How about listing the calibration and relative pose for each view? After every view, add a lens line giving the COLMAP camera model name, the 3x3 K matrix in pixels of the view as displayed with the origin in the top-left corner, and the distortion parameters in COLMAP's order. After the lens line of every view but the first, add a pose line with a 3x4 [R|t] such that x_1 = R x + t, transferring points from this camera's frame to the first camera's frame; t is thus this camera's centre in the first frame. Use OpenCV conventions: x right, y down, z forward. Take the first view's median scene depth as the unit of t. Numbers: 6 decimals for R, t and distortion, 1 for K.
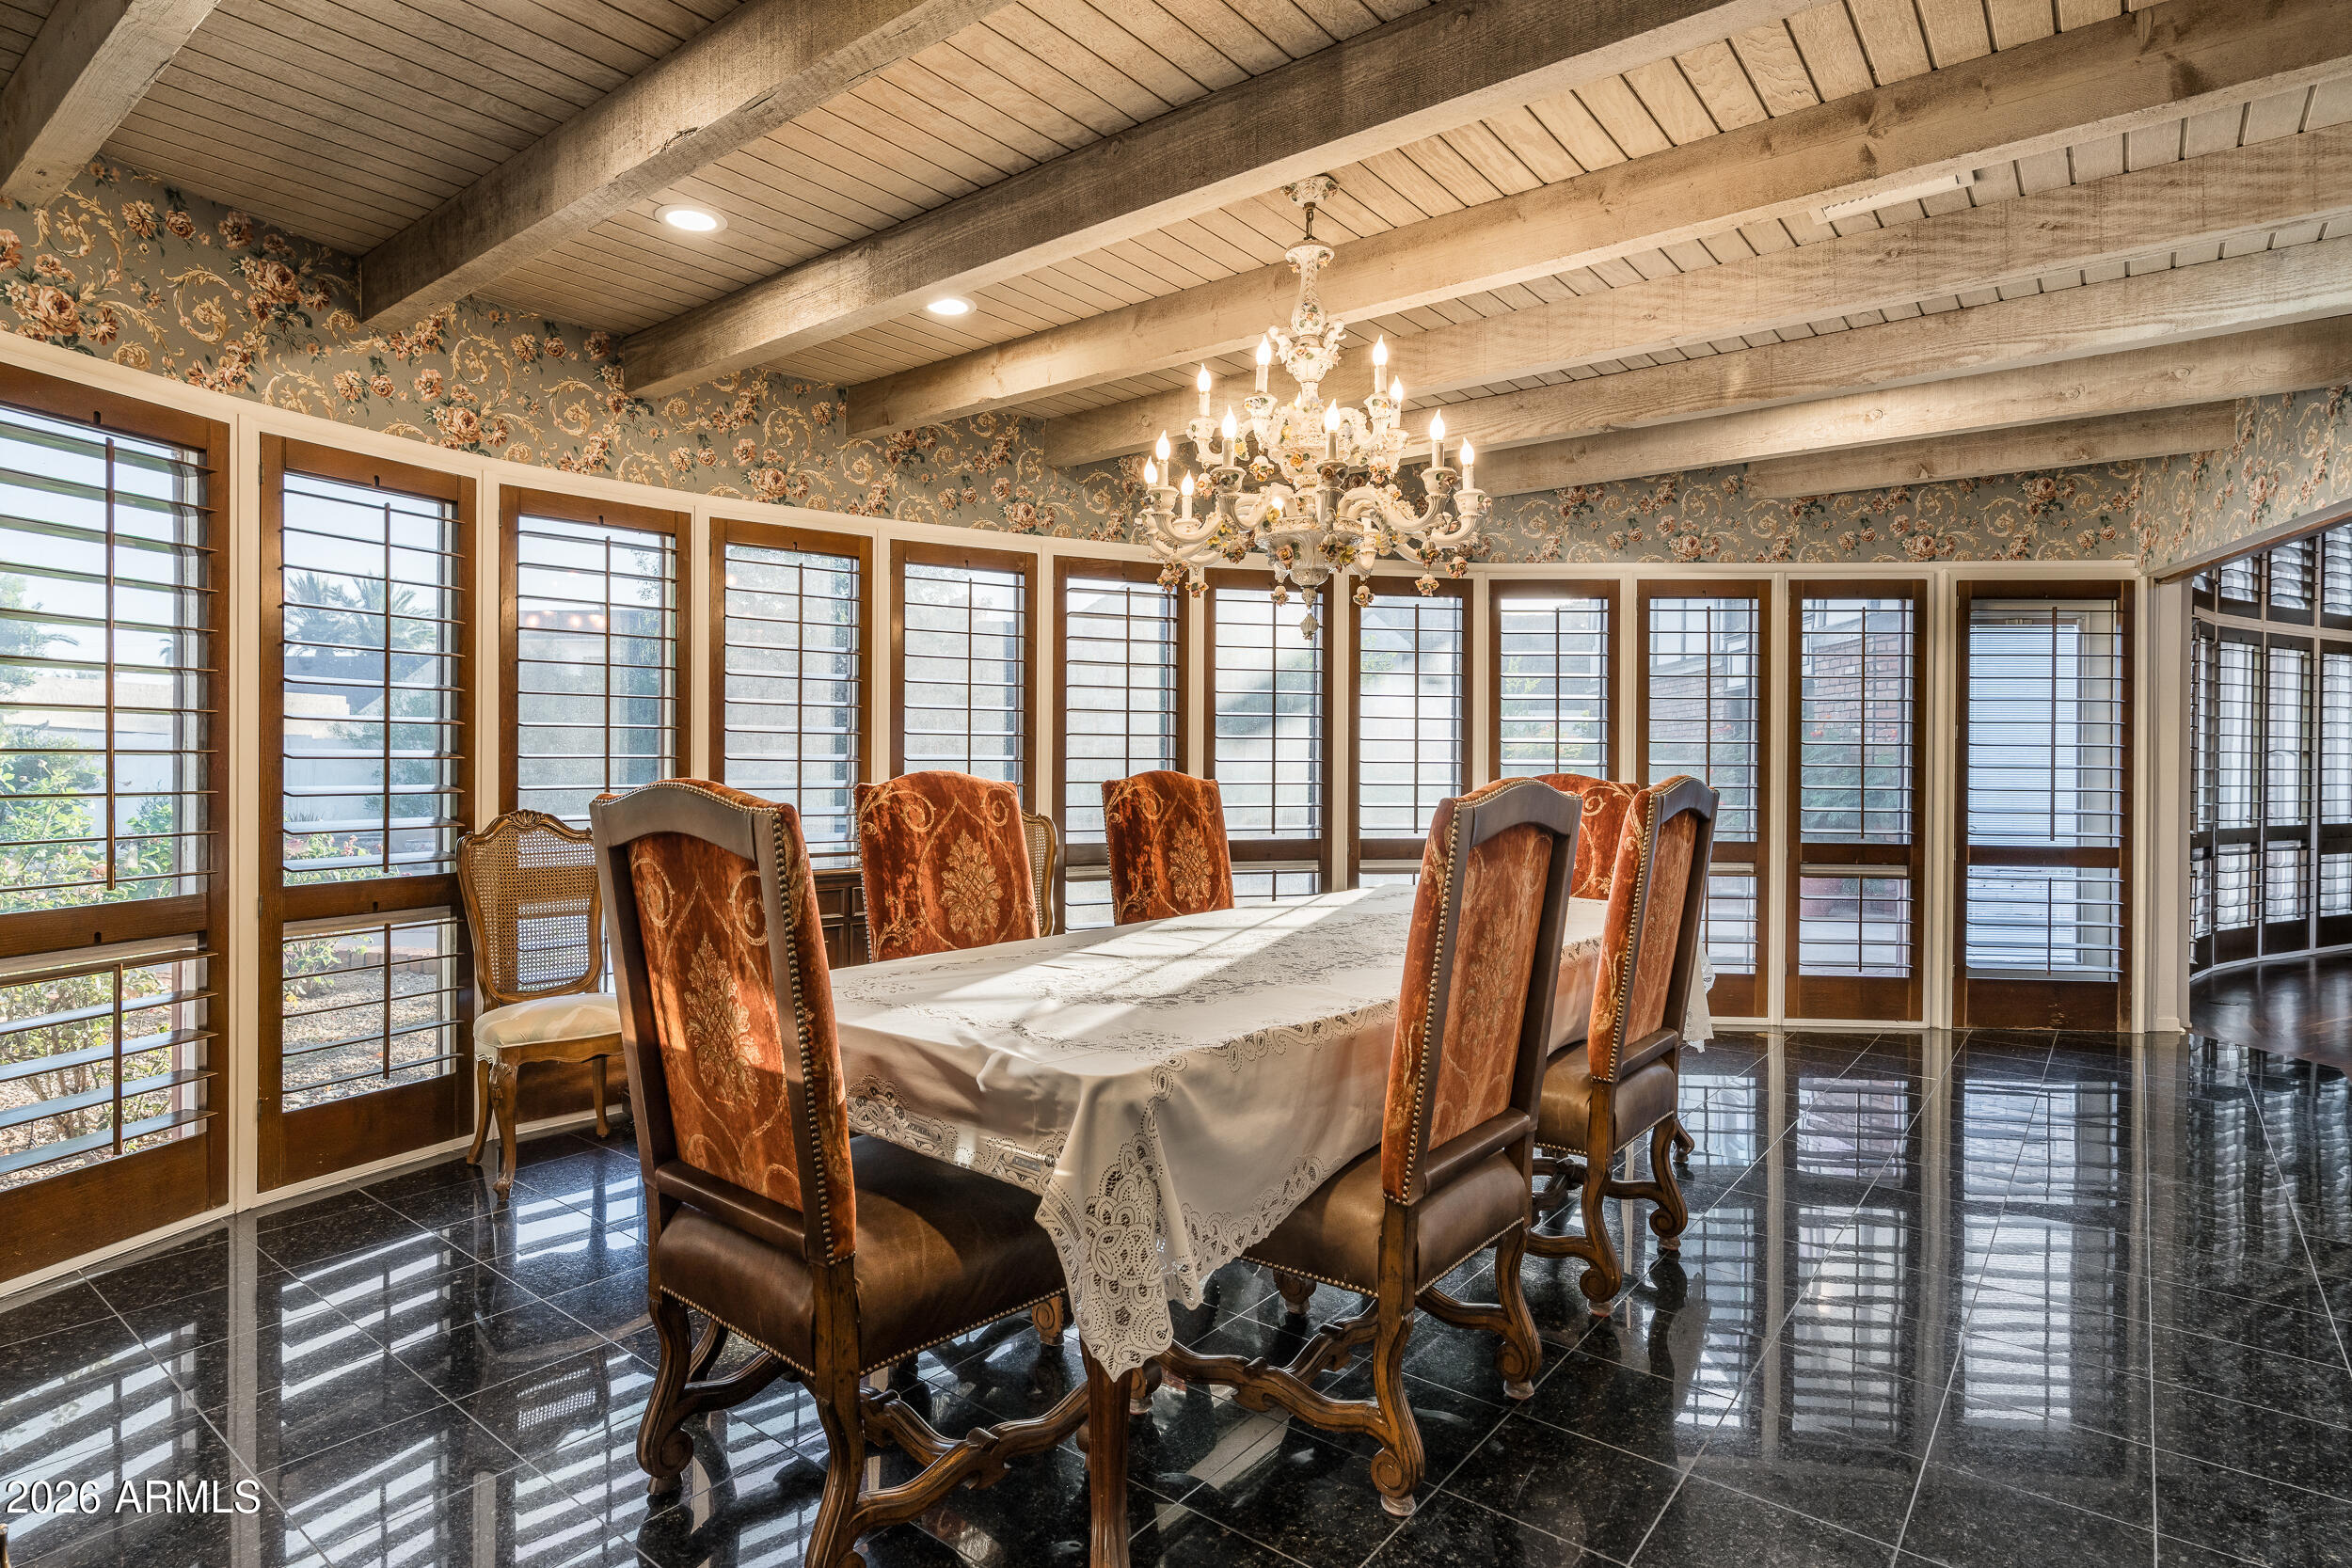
lens RADIAL K [[1215.0, 0, 1179.4], [0, 1215.0, 785.1], [0, 0, 1]] dist [-0.016330, 0.004616]
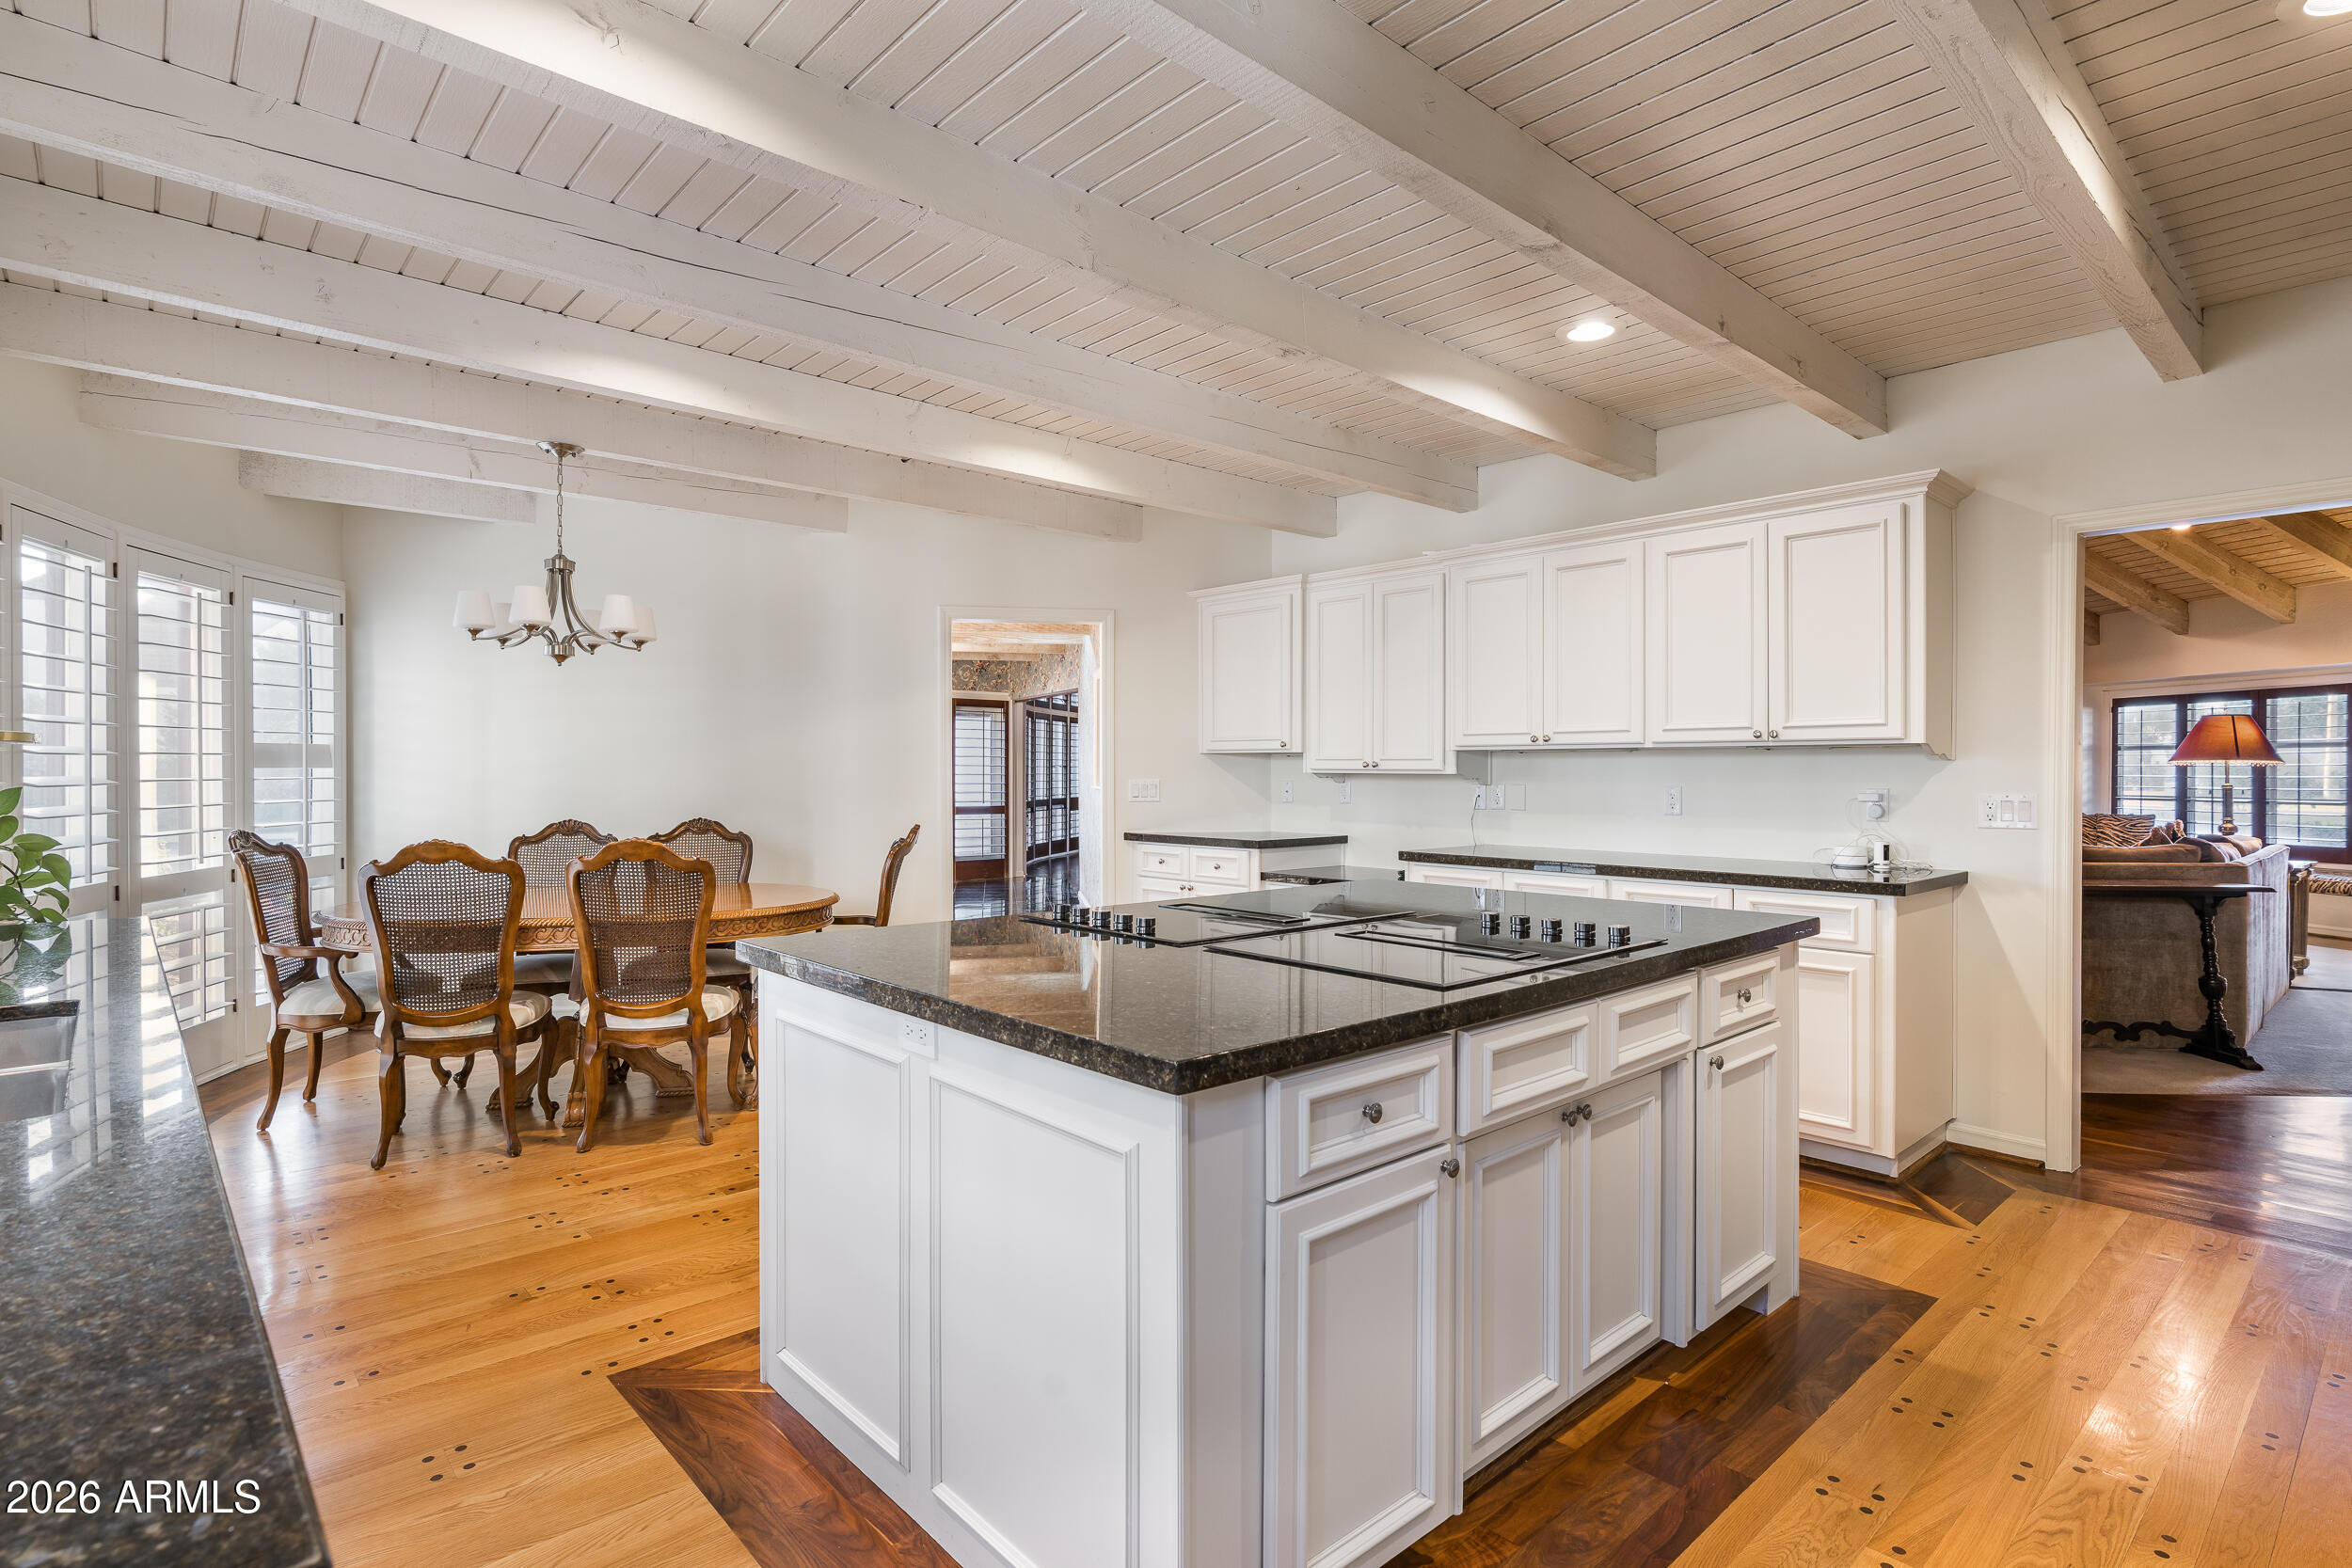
lens RADIAL K [[1154.0, 0, 1174.2], [0, 1154.0, 778.7], [0, 0, 1]] dist [-0.005830, -0.000428]
pose [[0.676537, -0.003438, 0.736400, -0.628851], [0.004299, 0.999991, 0.000719, -0.004926], [-0.736396, 0.002679, 0.676546, -0.743667]]
